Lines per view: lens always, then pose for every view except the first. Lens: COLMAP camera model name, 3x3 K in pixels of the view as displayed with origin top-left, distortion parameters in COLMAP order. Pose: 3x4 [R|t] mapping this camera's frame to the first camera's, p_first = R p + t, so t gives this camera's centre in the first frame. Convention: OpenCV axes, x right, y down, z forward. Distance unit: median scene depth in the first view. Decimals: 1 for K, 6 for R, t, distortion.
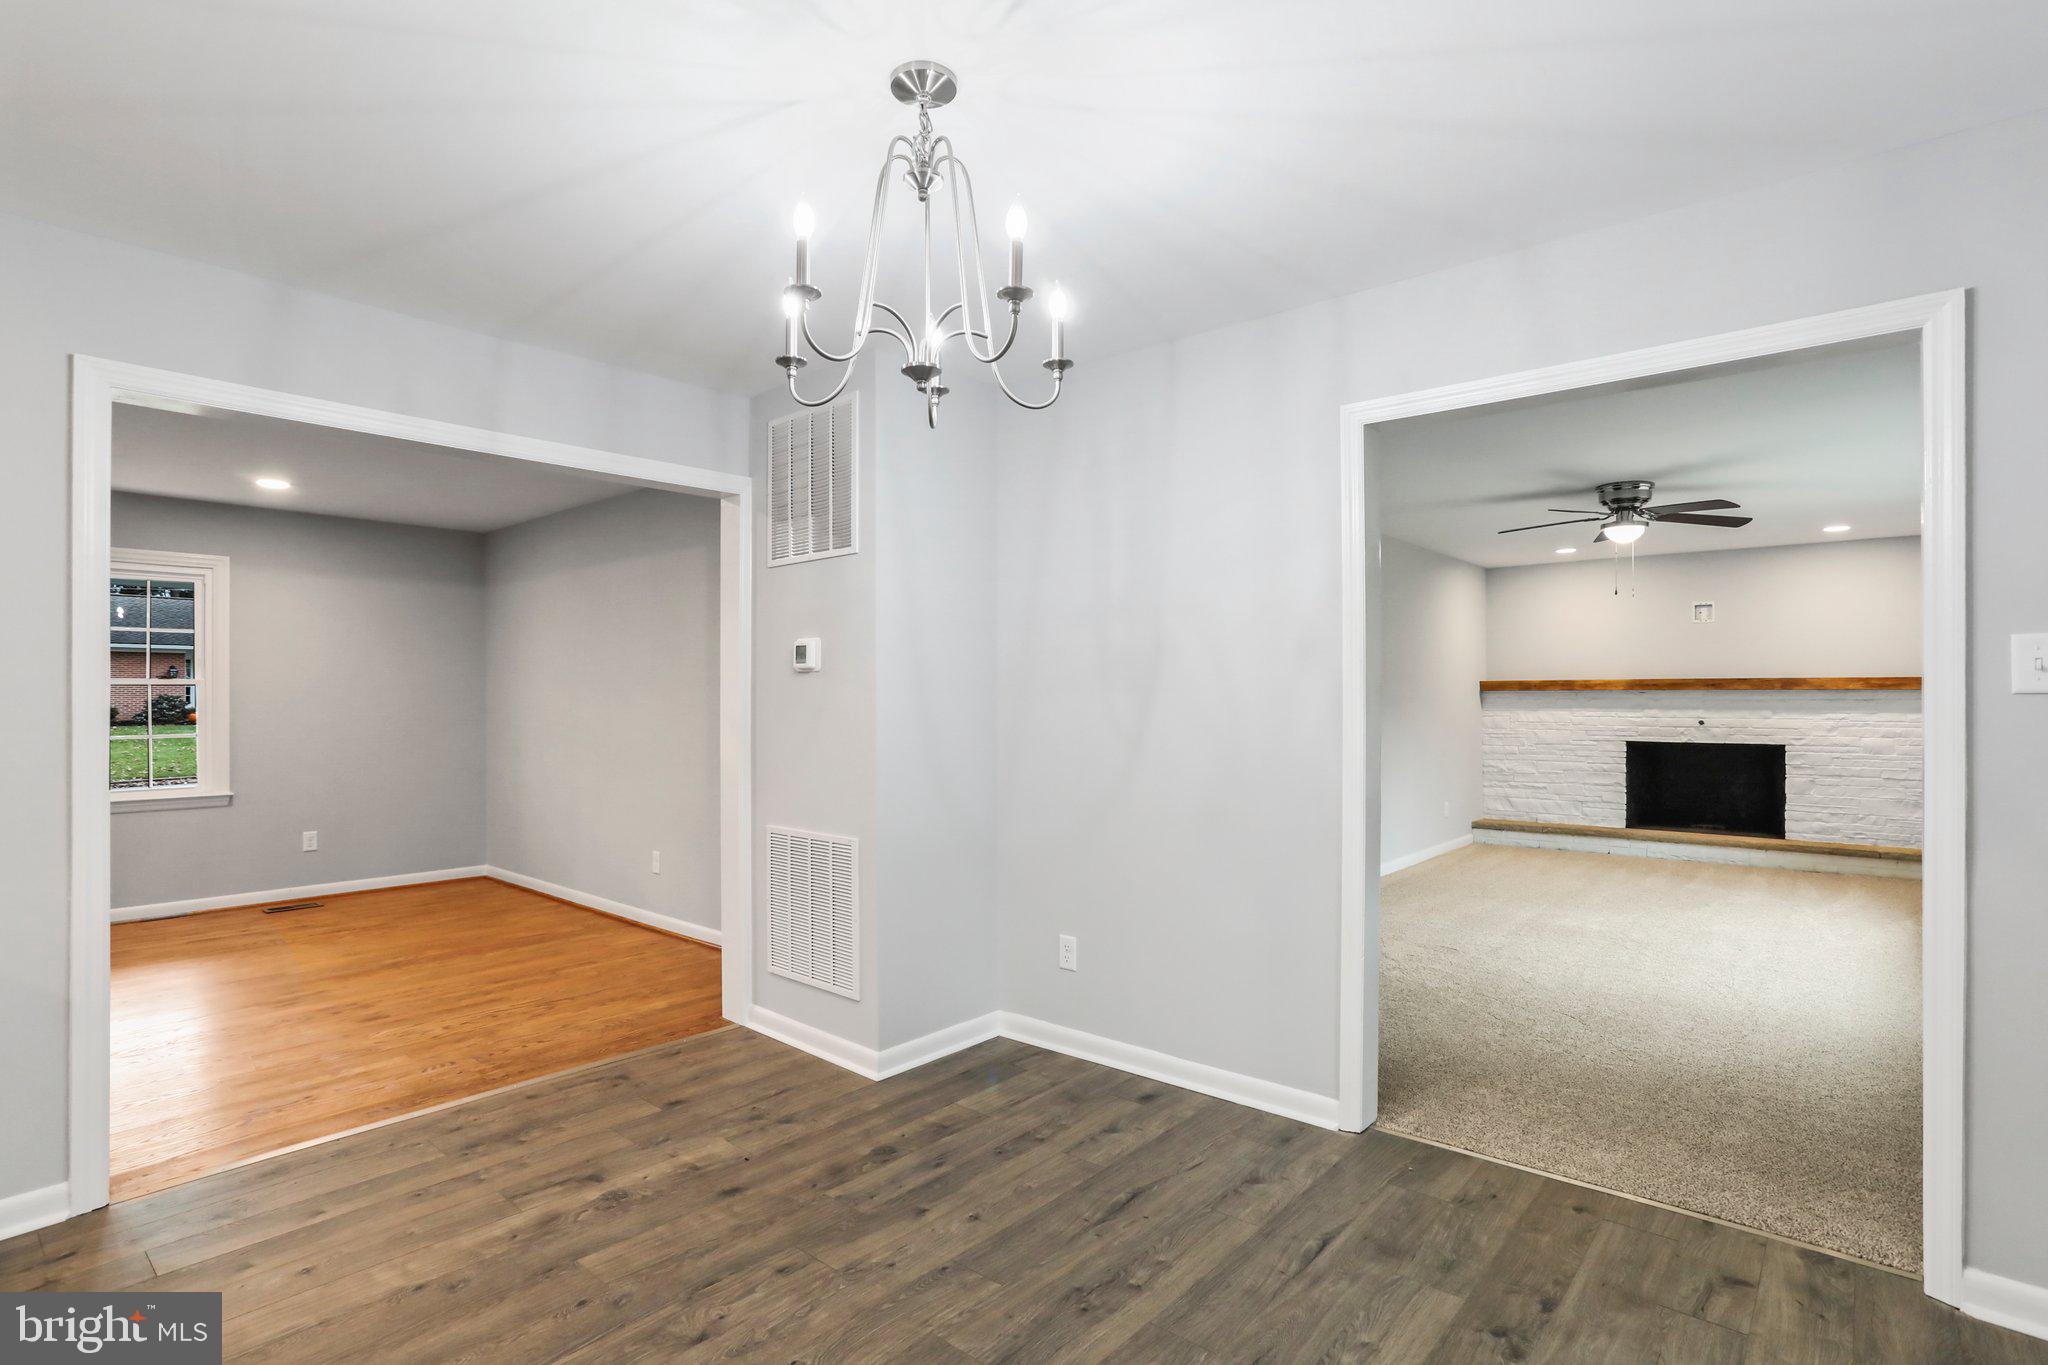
lens RADIAL K [[1006.3, 0, 1025.9], [0, 1006.3, 703.7], [0, 0, 1]] dist [-0.056263, 0.031905]
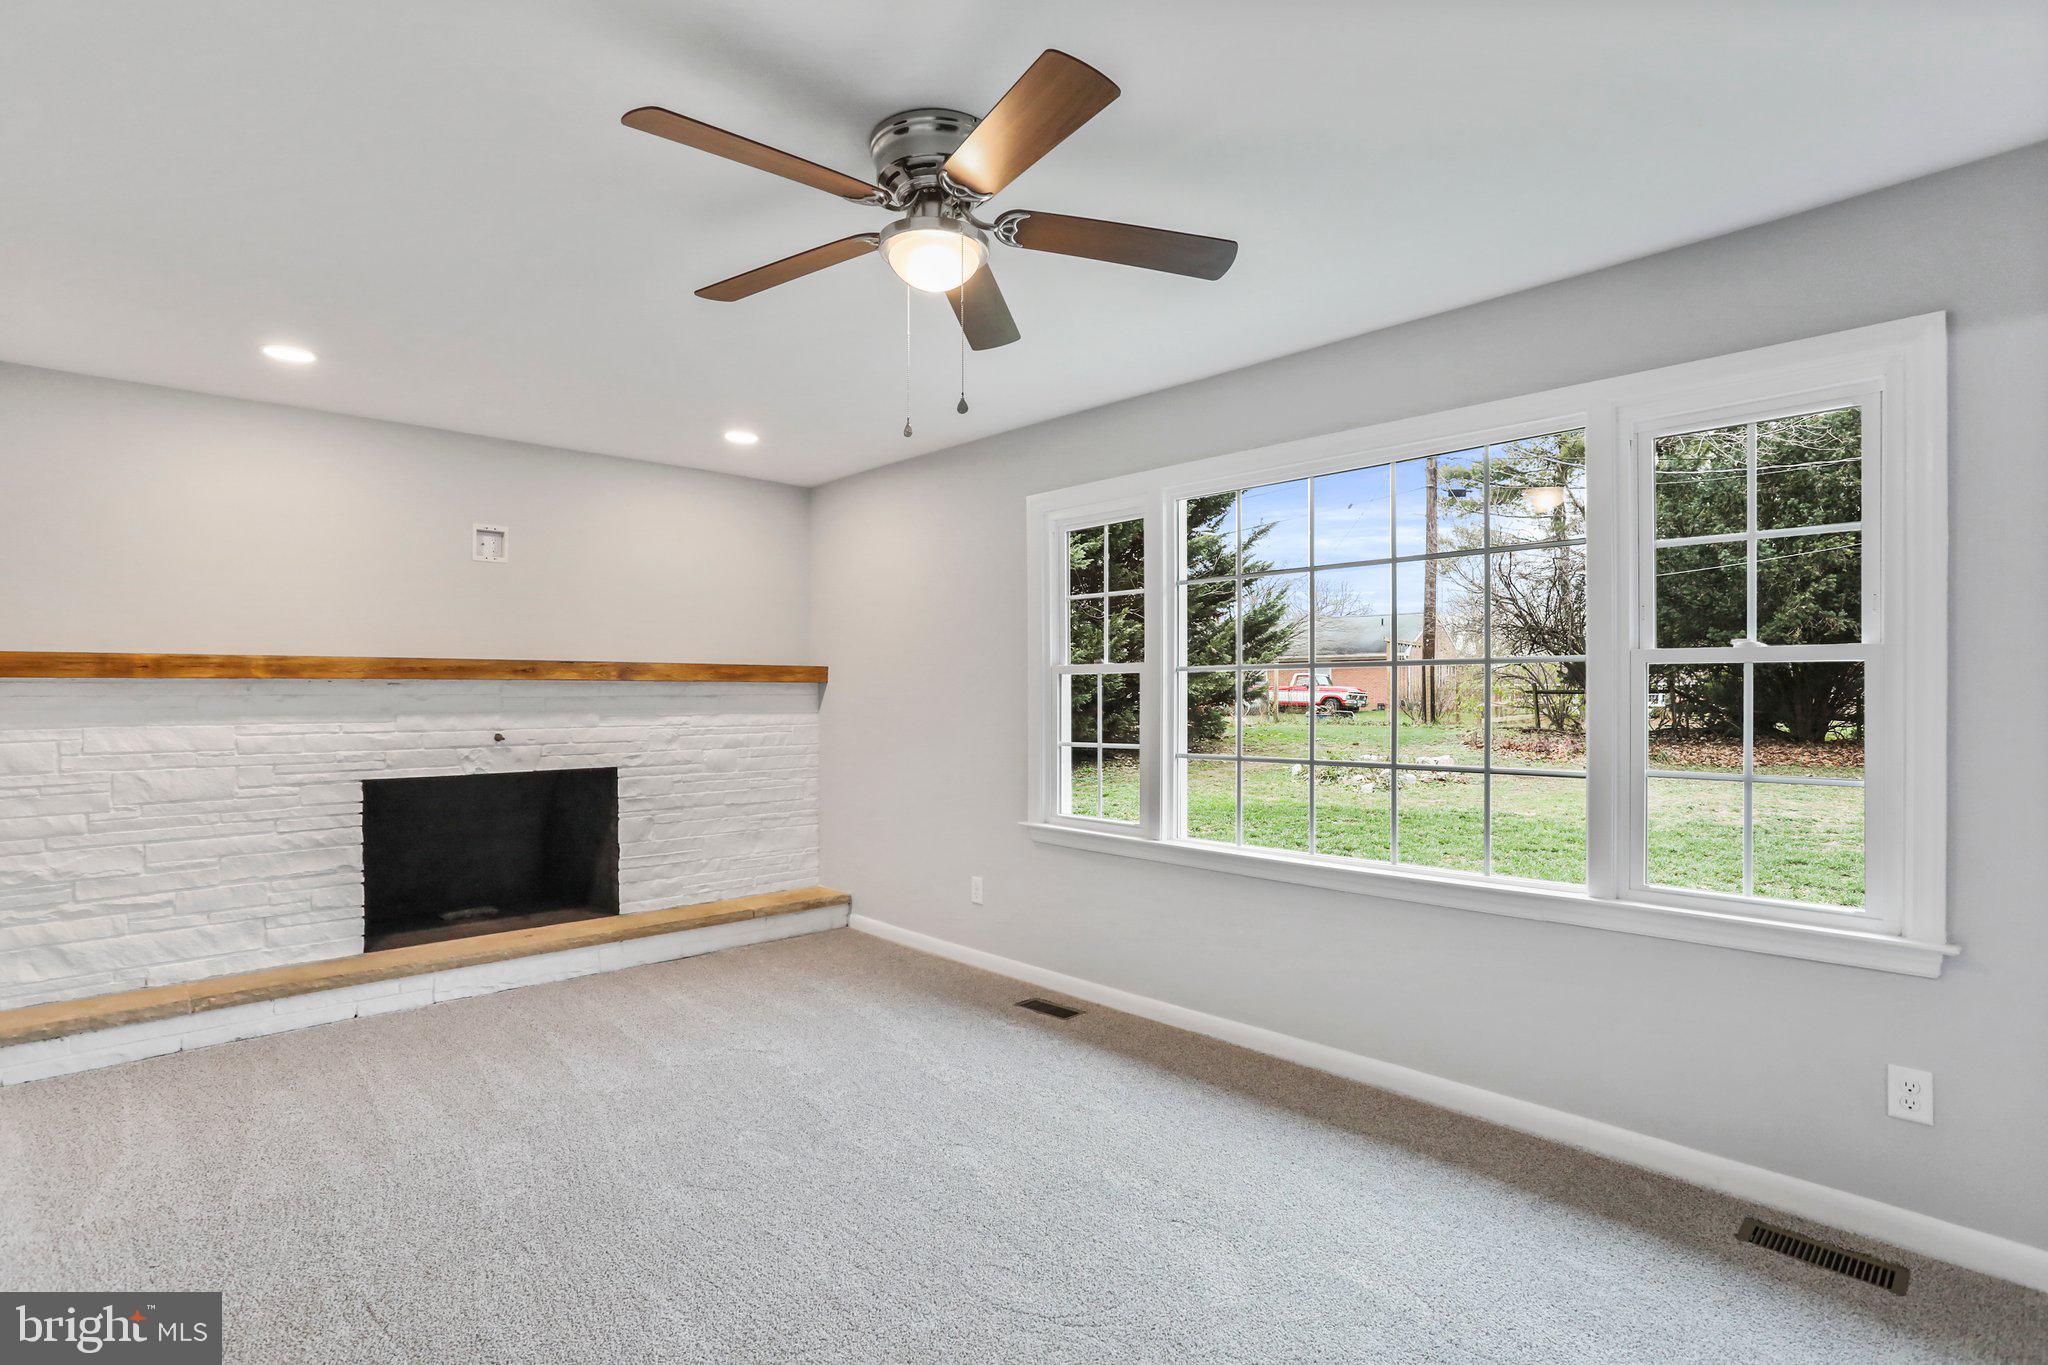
lens RADIAL K [[1006.3, 0, 1025.9], [0, 1006.3, 703.7], [0, 0, 1]] dist [-0.056263, 0.031905]
pose [[0.102164, -0.009117, 0.994726, 0.163589], [0.009585, 0.999921, 0.008180, -0.001988], [-0.994721, 0.008699, 0.102243, 0.696045]]
